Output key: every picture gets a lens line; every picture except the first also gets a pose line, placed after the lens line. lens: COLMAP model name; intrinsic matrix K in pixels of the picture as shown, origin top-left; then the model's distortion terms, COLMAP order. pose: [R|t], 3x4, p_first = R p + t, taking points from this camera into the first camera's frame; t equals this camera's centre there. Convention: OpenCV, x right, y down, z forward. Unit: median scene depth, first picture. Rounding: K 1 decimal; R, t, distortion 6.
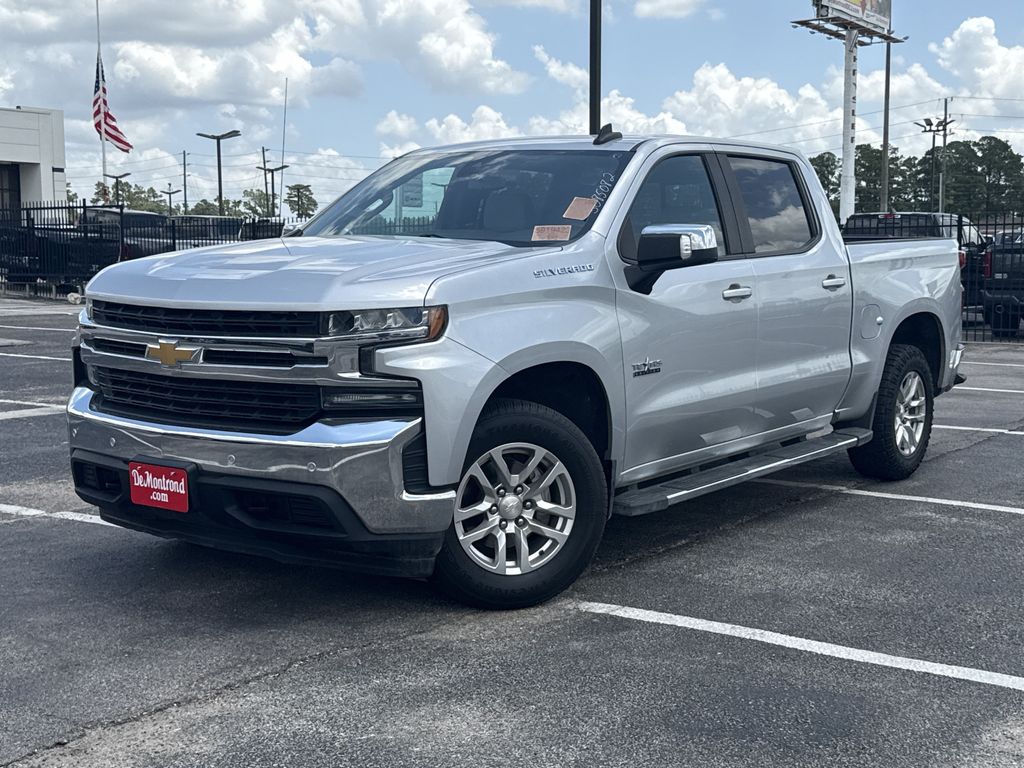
lens RADIAL K [[1432.6, 0, 530.2], [0, 1432.6, 362.4], [0, 0, 1]] dist [0.008965, 0.481393]
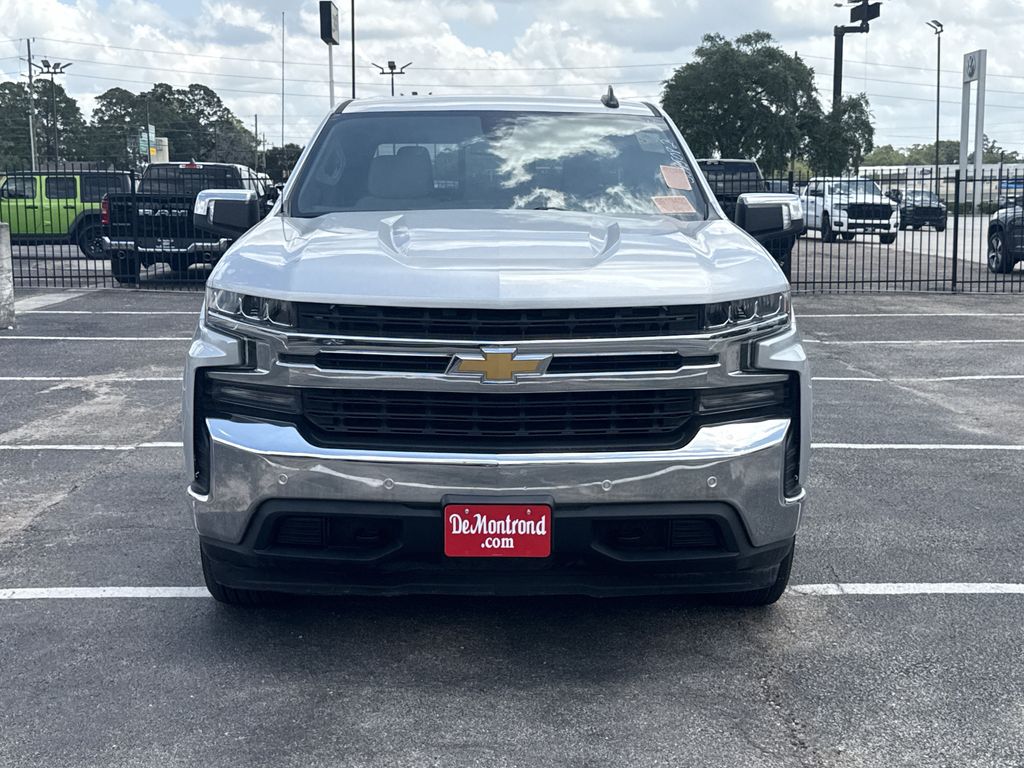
lens RADIAL K [[1432.6, 0, 530.2], [0, 1432.6, 362.4], [0, 0, 1]] dist [0.008965, 0.481393]
pose [[0.821639, -0.080547, 0.564288, -0.692623], [0.059634, 0.996680, 0.055437, -0.051730], [-0.566880, -0.011899, 0.823715, 0.327190]]
